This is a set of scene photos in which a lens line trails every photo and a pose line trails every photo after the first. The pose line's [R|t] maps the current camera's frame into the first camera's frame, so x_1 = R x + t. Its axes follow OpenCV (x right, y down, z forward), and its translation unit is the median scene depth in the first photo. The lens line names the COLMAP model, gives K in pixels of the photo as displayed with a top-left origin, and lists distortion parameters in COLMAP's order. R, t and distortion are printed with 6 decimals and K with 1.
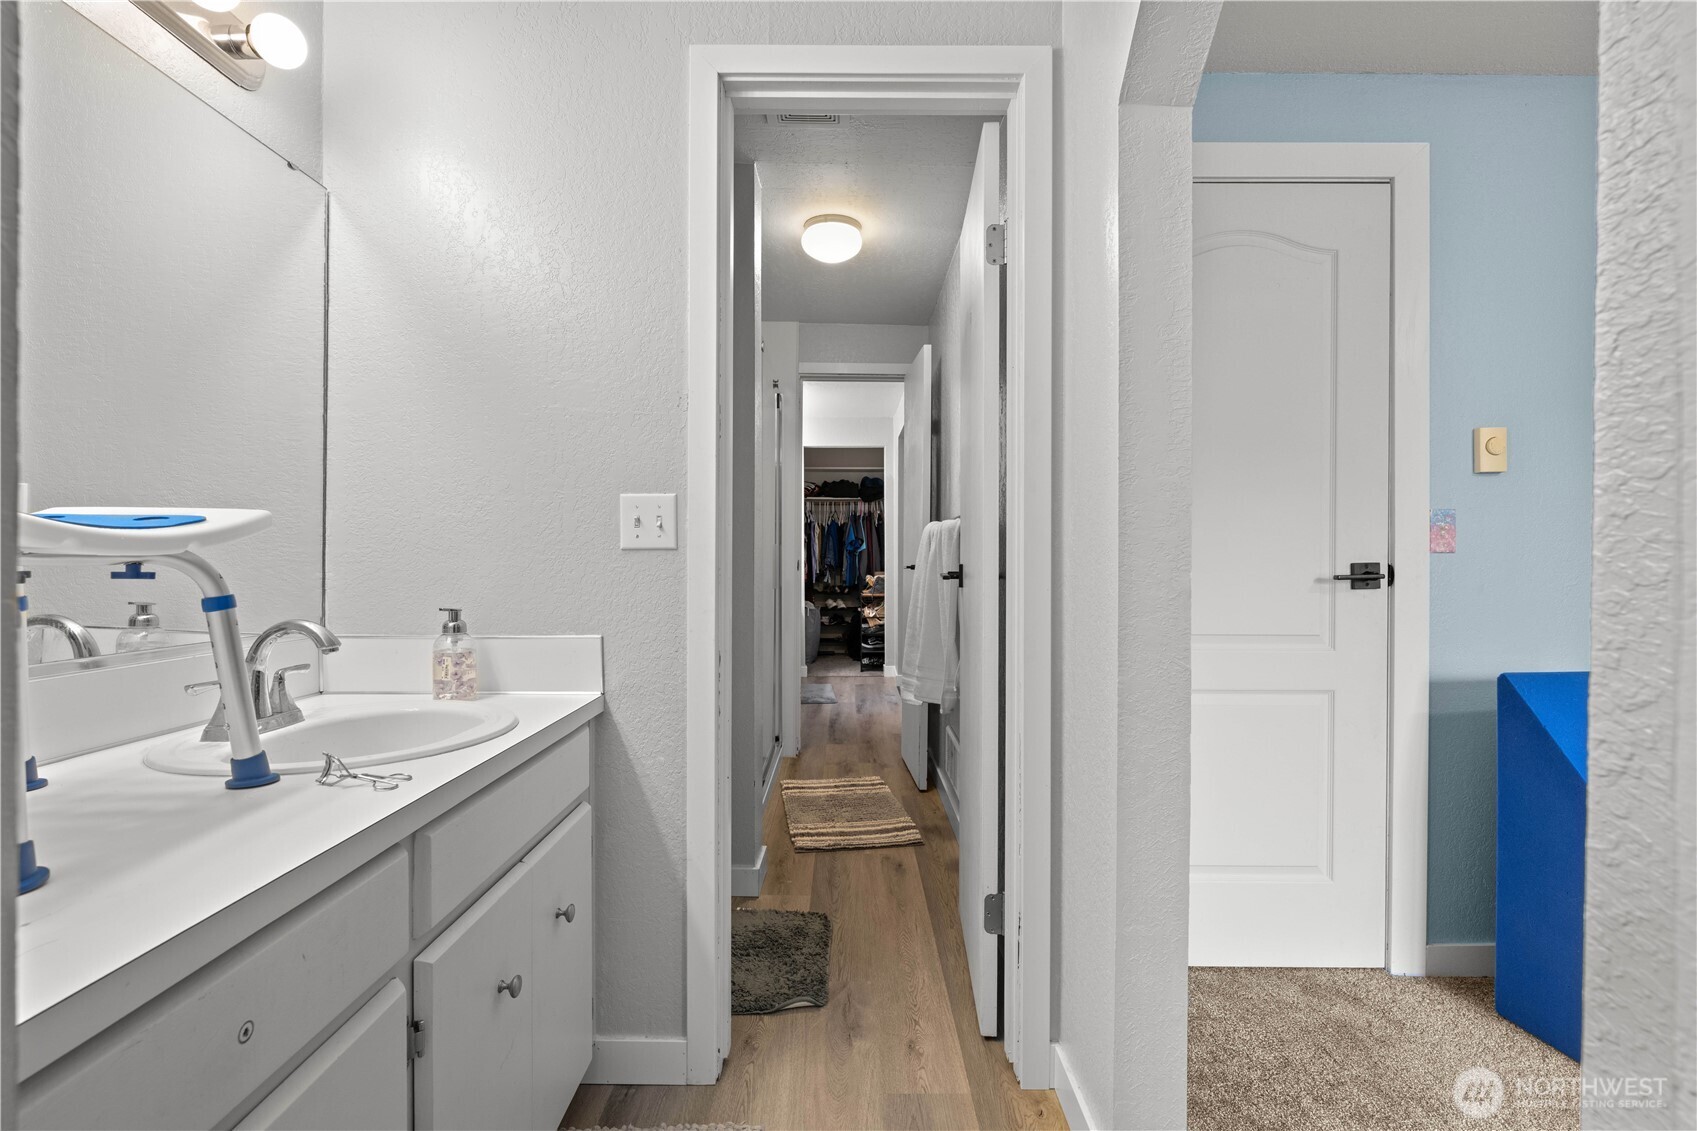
lens RADIAL K [[738.7, 0, 850.7], [0, 738.7, 561.1], [0, 0, 1]] dist [0.000198, -0.000243]
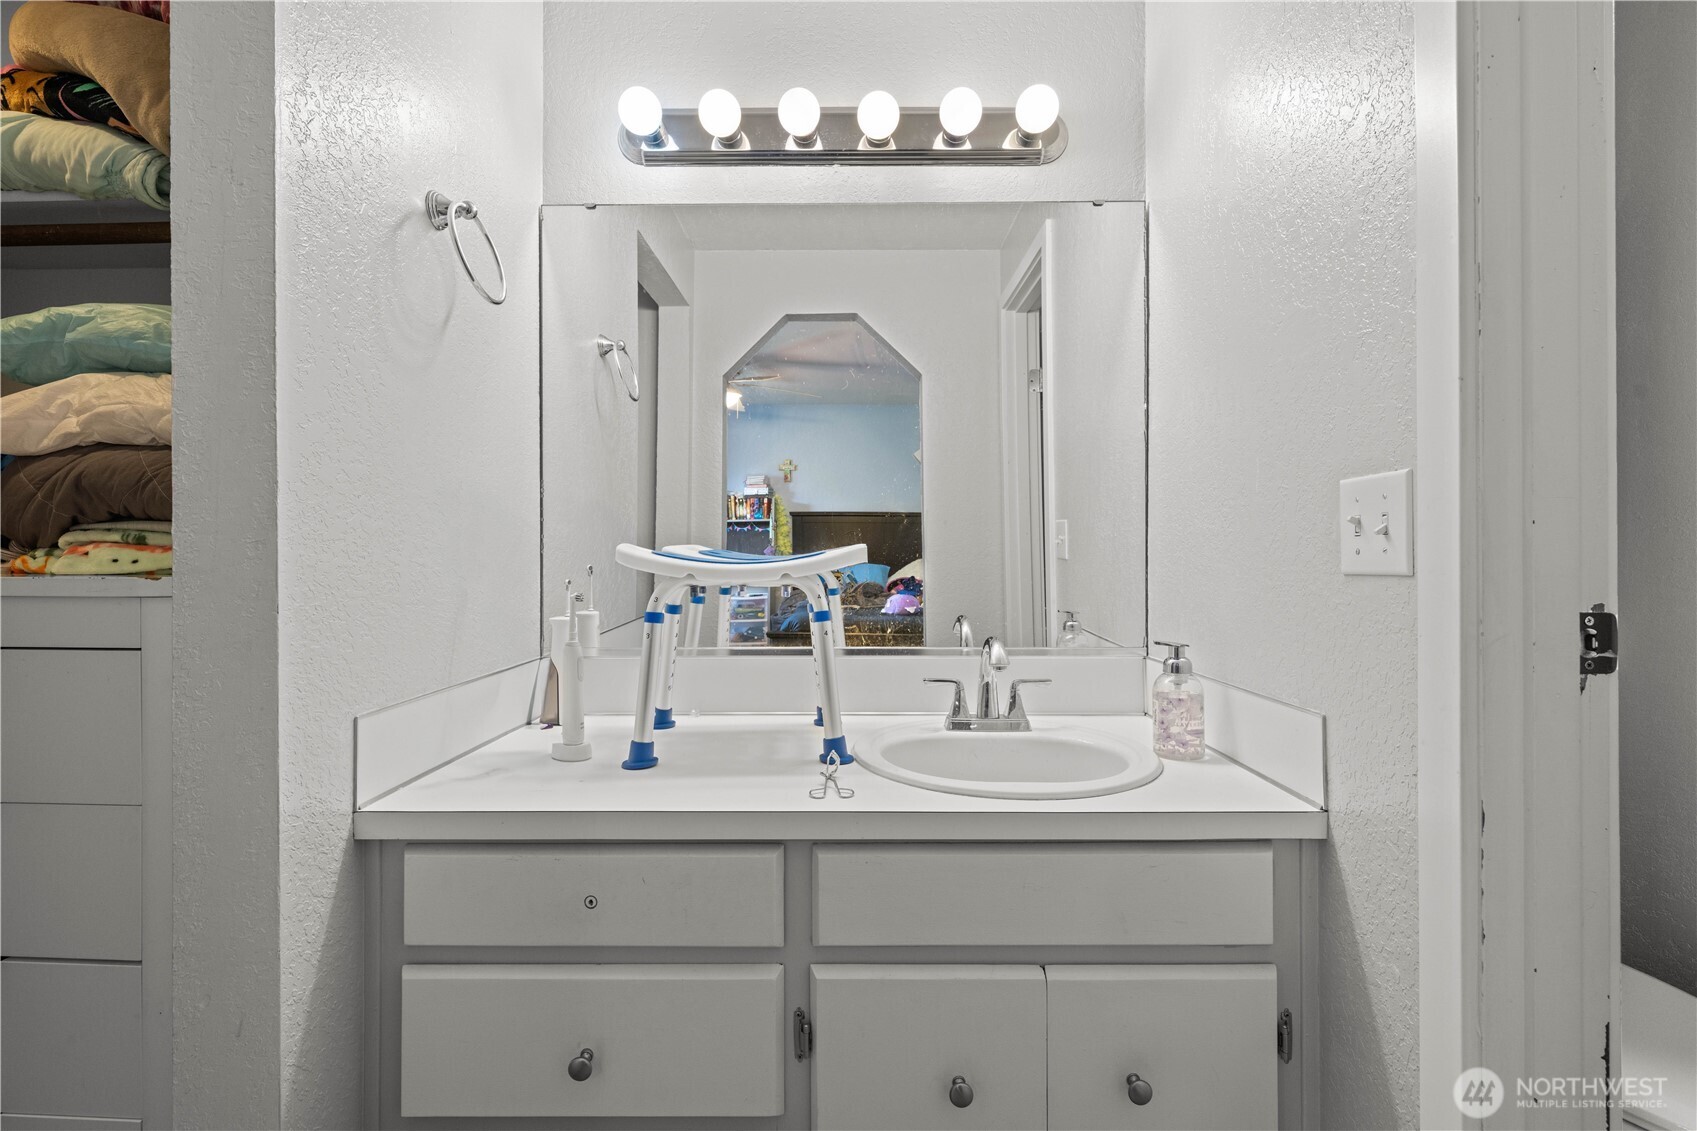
lens RADIAL K [[738.7, 0, 850.7], [0, 738.7, 561.1], [0, 0, 1]] dist [0.000198, -0.000243]
pose [[0.001450, -0.002737, -0.999995, 0.060155], [-0.004901, 0.999984, -0.002744, -0.004875], [0.999987, 0.004905, 0.001436, 0.132768]]
